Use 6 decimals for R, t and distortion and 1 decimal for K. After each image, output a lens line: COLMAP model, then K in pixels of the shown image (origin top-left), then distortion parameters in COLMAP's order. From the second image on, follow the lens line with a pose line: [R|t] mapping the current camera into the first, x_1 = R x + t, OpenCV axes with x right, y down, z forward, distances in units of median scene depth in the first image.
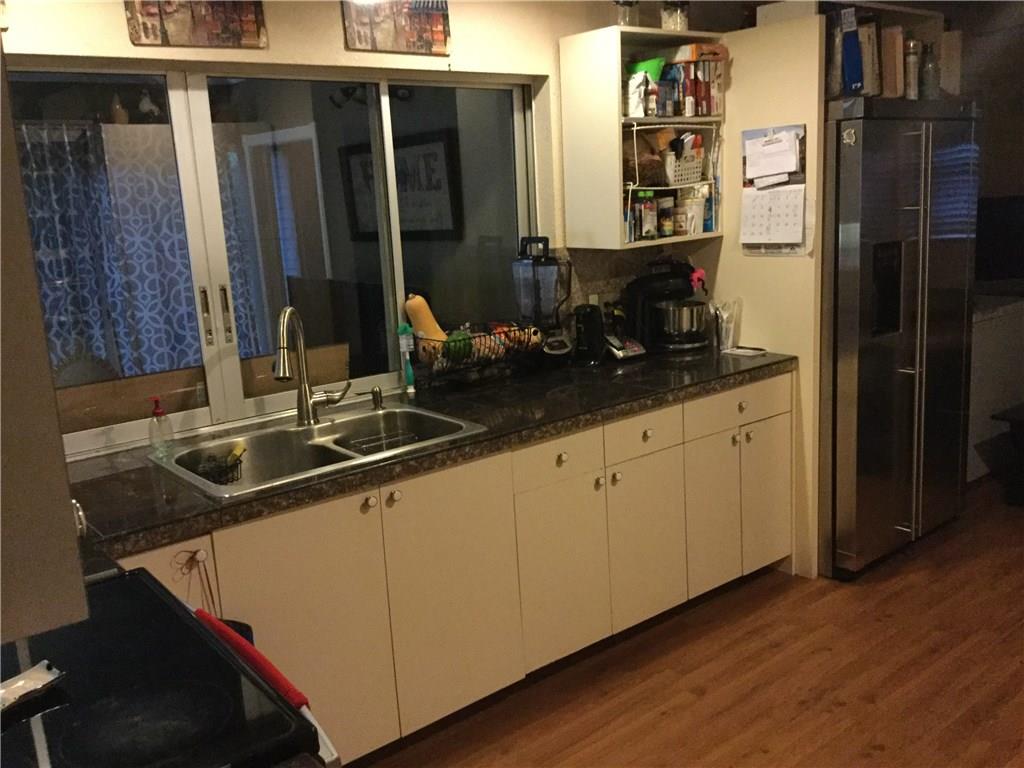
lens RADIAL K [[912.3, 0, 511.8], [0, 912.3, 386.4], [0, 0, 1]] dist [0.048534, -0.089649]
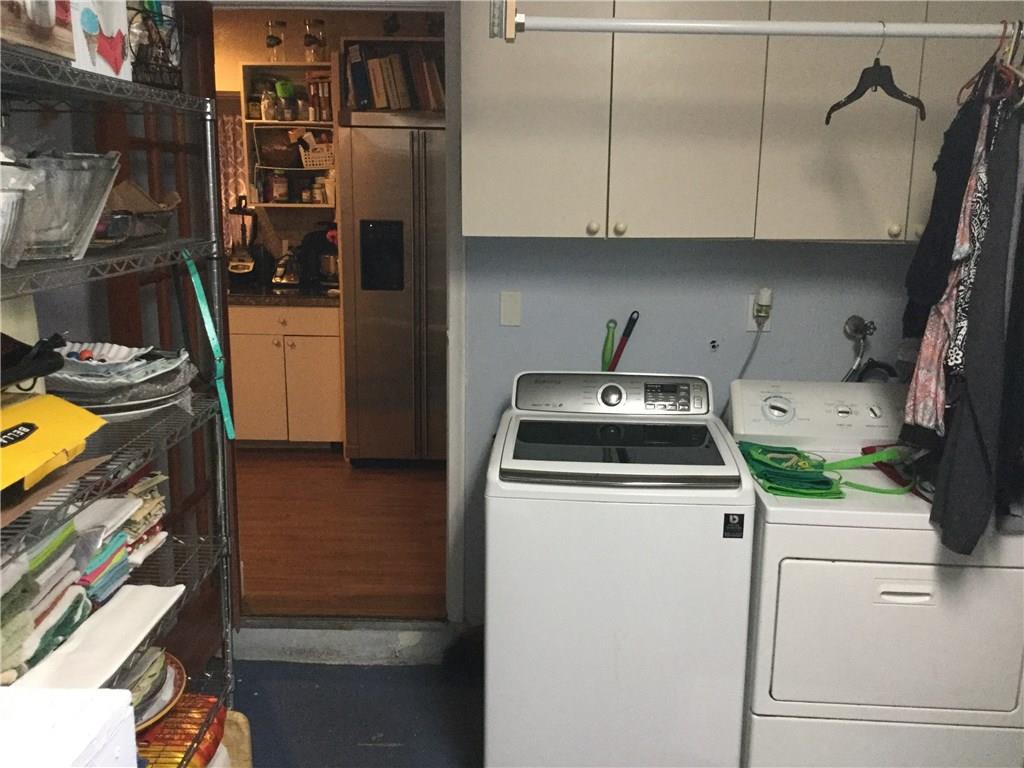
lens RADIAL K [[912.3, 0, 512.7], [0, 912.3, 379.9], [0, 0, 1]] dist [0.048534, -0.089649]
pose [[0.757037, 0.199309, -0.622230, 1.409942], [-0.188007, 0.978509, 0.084692, -0.077221], [0.625738, 0.052869, 0.778239, 0.096969]]
